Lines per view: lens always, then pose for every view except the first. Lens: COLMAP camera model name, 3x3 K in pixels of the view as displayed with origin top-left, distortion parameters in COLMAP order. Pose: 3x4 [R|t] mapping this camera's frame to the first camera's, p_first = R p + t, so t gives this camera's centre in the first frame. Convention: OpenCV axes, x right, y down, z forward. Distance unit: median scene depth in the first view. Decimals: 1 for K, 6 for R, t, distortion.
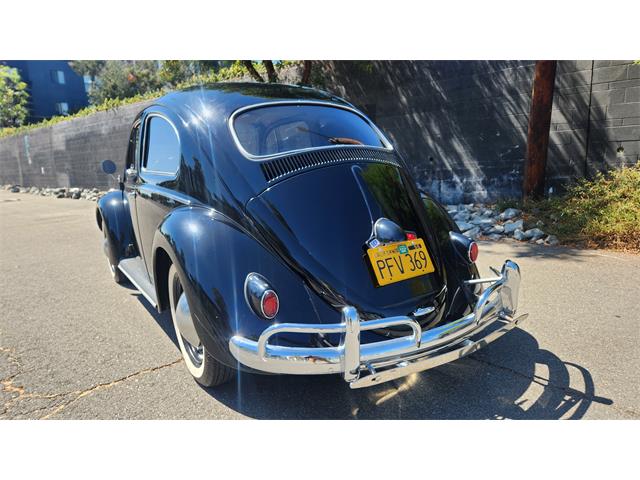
lens RADIAL K [[433.9, 0, 320.0], [0, 433.9, 240.0], [0, 0, 1]] dist [0.081310, -0.063284]
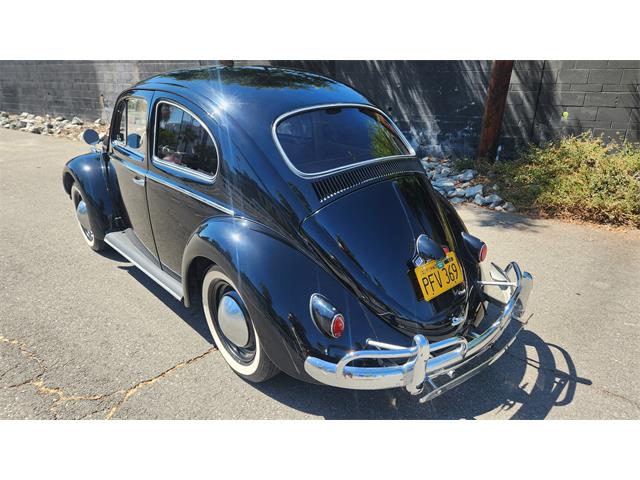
lens RADIAL K [[434.8, 0, 322.5], [0, 434.8, 240.4], [0, 0, 1]] dist [0.093650, -0.071917]
pose [[0.986157, -0.003920, 0.165768, -0.248490], [-0.023672, 0.986152, 0.164145, -0.182819], [-0.164116, -0.165797, 0.972408, -0.029792]]
